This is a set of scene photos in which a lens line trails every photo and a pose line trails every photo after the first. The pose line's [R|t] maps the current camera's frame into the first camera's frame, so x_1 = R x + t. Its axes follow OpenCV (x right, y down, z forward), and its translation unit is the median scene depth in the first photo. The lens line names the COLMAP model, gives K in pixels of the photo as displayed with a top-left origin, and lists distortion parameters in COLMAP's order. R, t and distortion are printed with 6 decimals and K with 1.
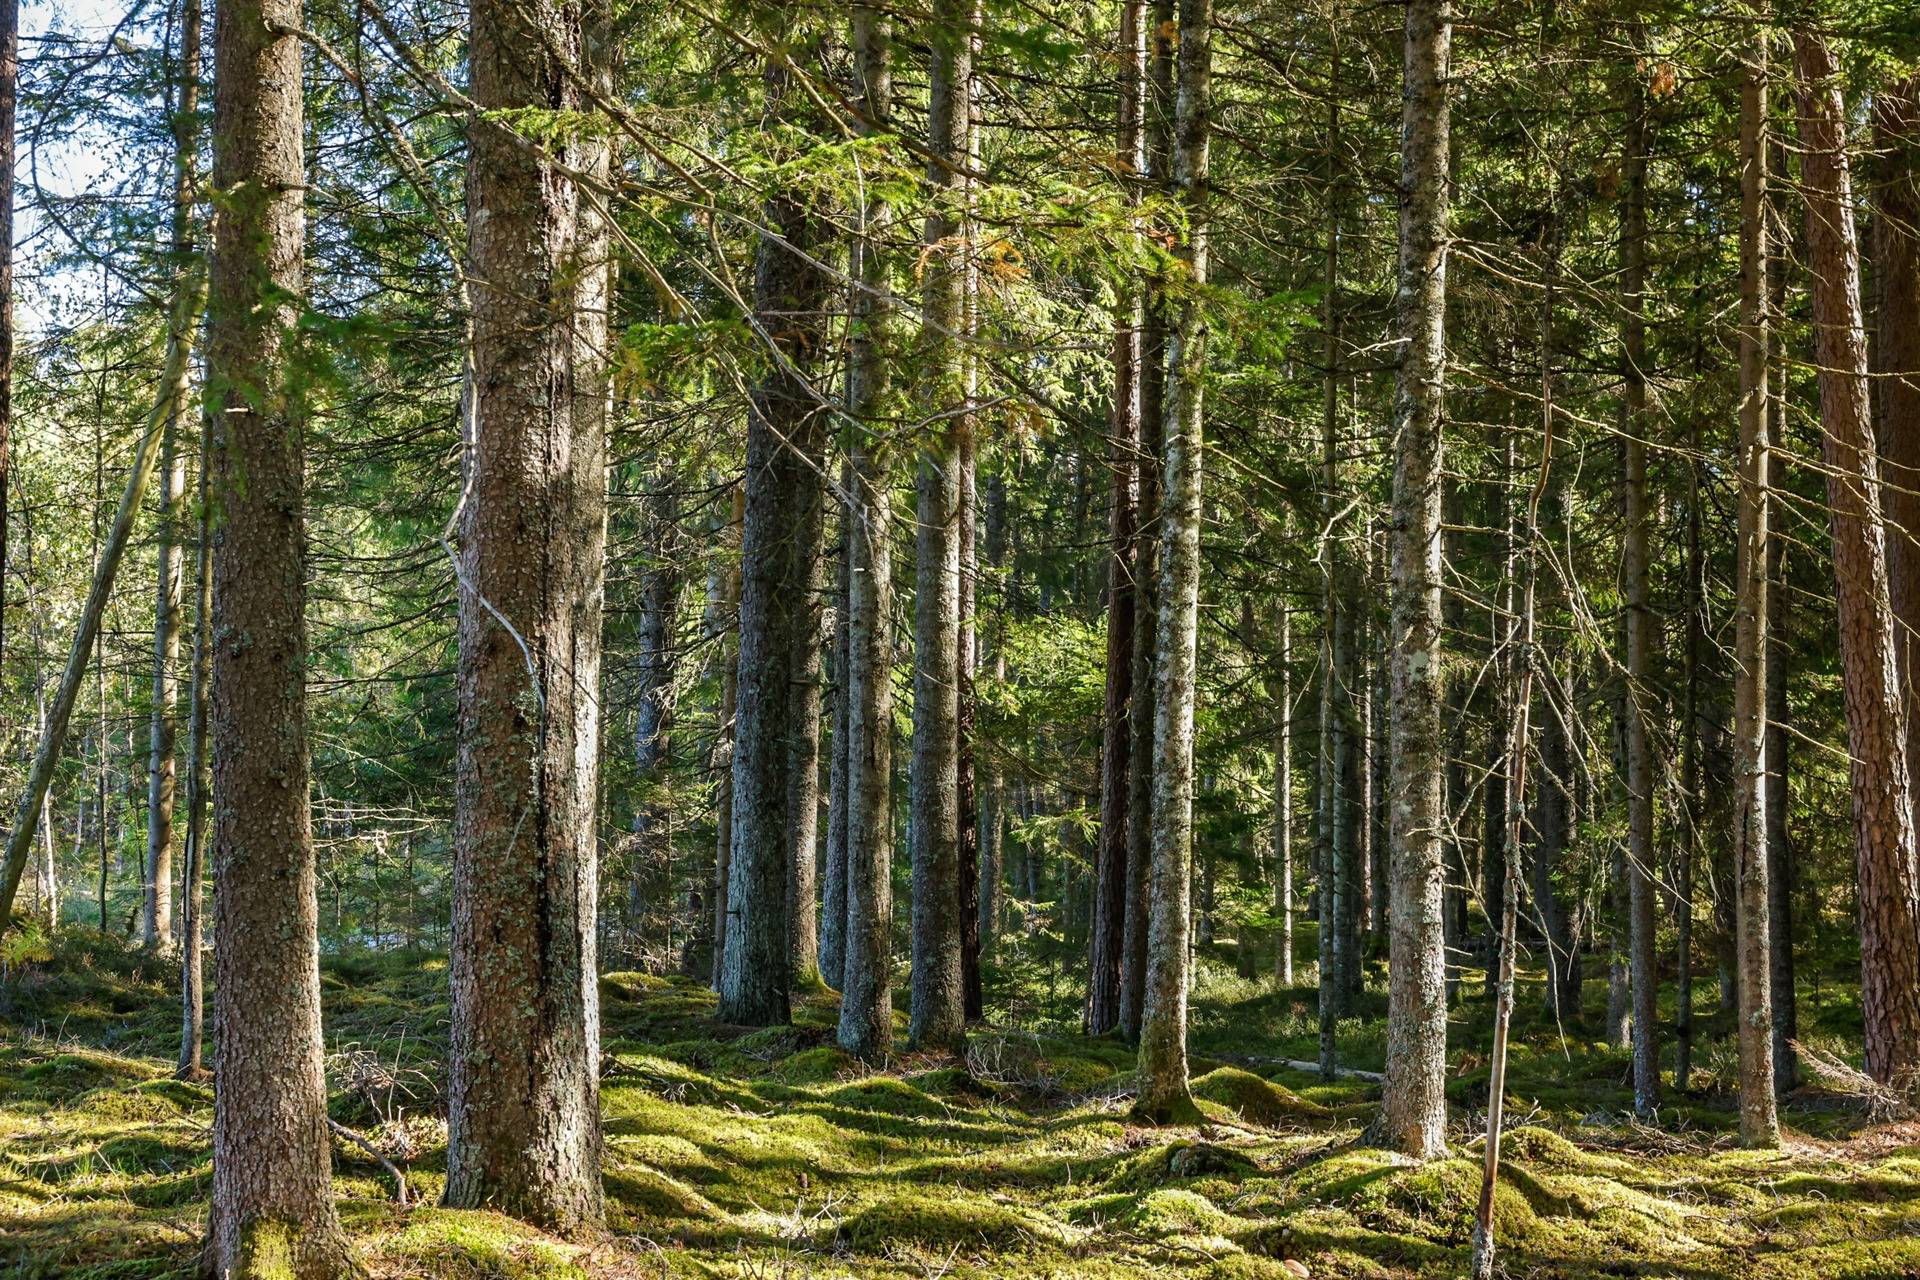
lens RADIAL K [[2577.1, 0, 963.1], [0, 2577.1, 634.8], [0, 0, 1]] dist [-0.011531, 0.018351]
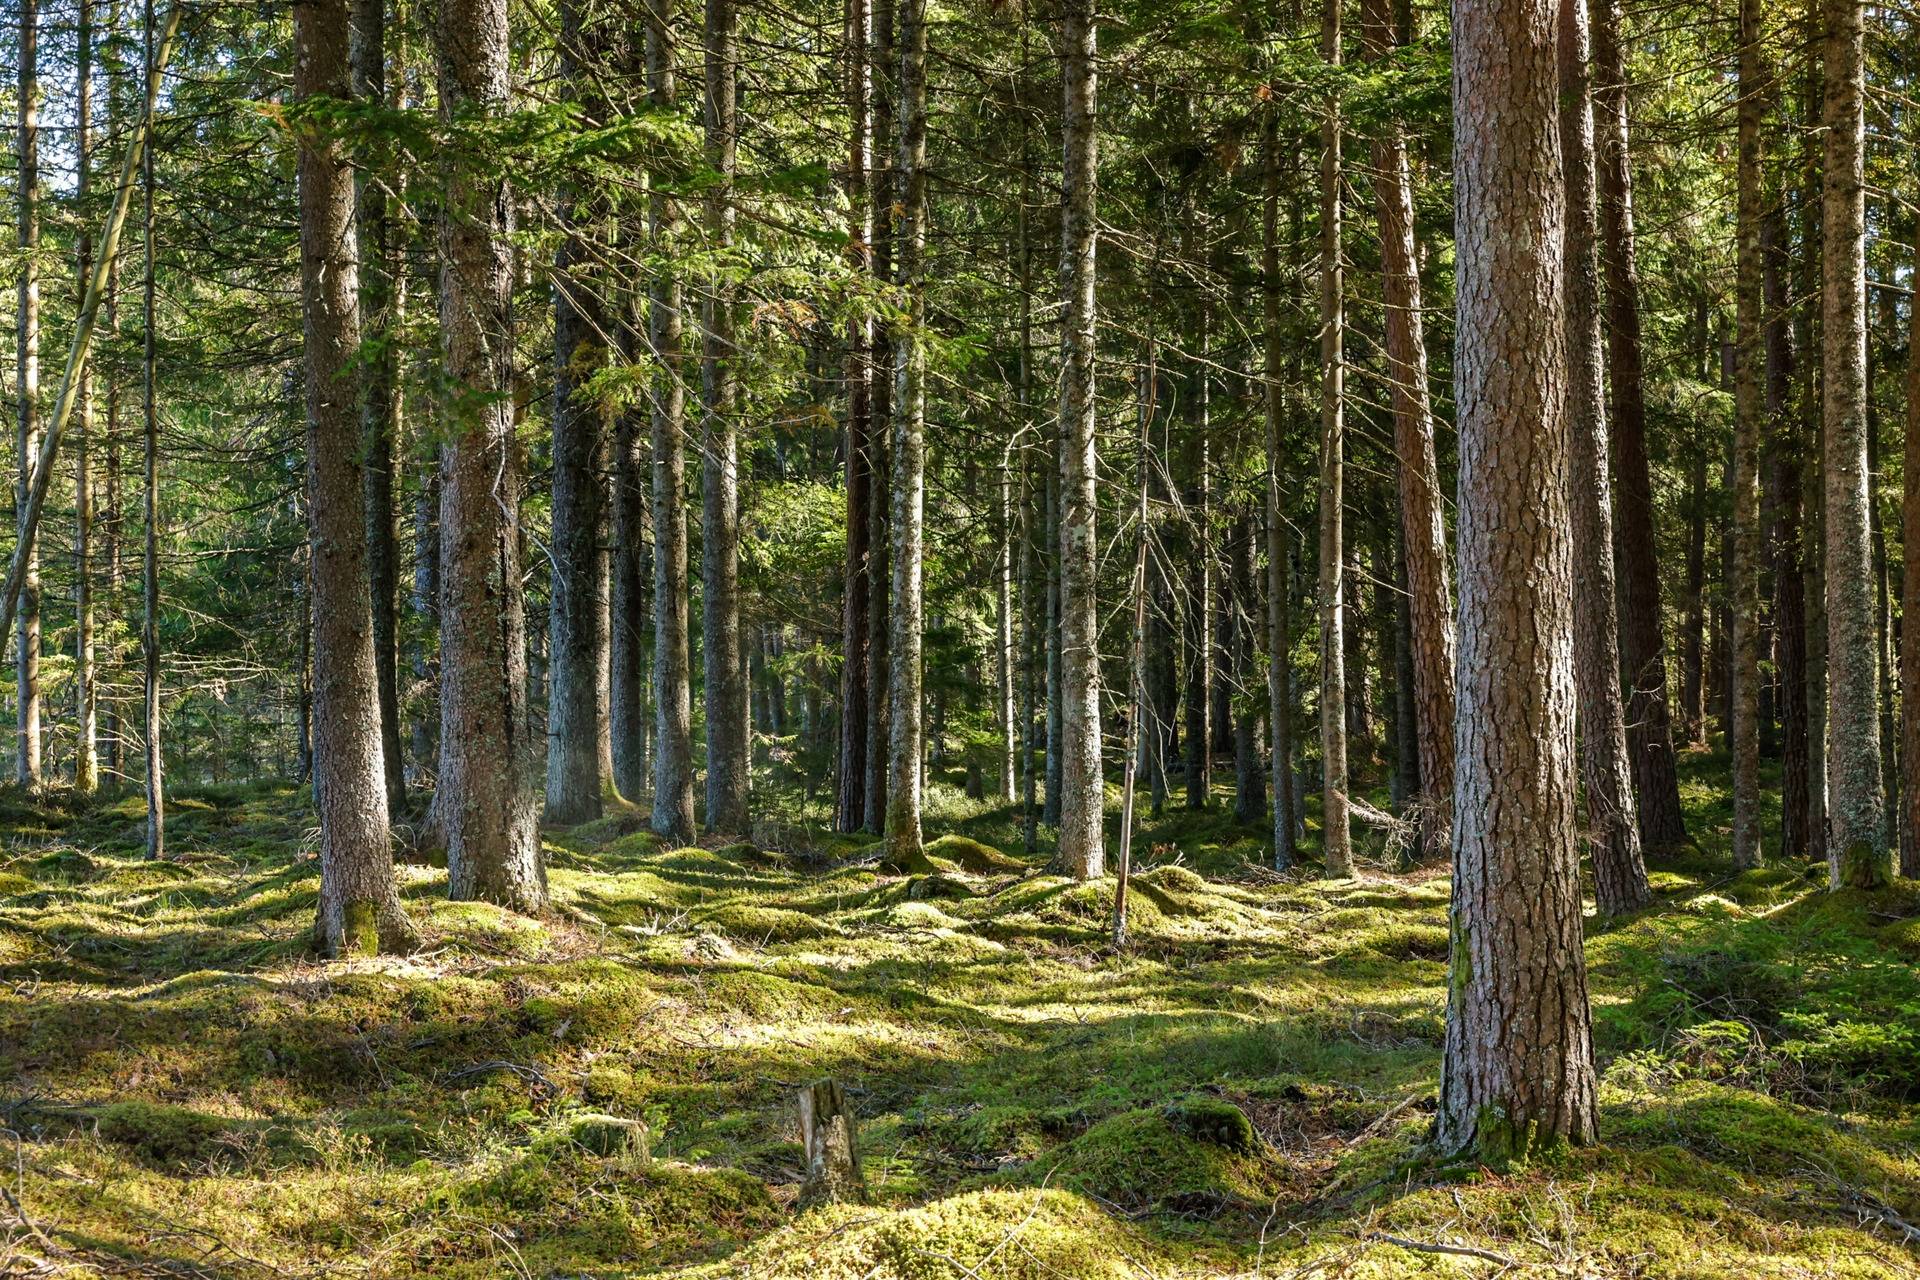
lens RADIAL K [[2577.1, 0, 963.1], [0, 2577.1, 634.8], [0, 0, 1]] dist [-0.011531, 0.018351]
pose [[0.994292, -0.023393, 0.104096, -0.029451], [0.016968, 0.997920, 0.062186, -0.019132], [-0.105335, -0.060065, 0.992621, -0.338890]]
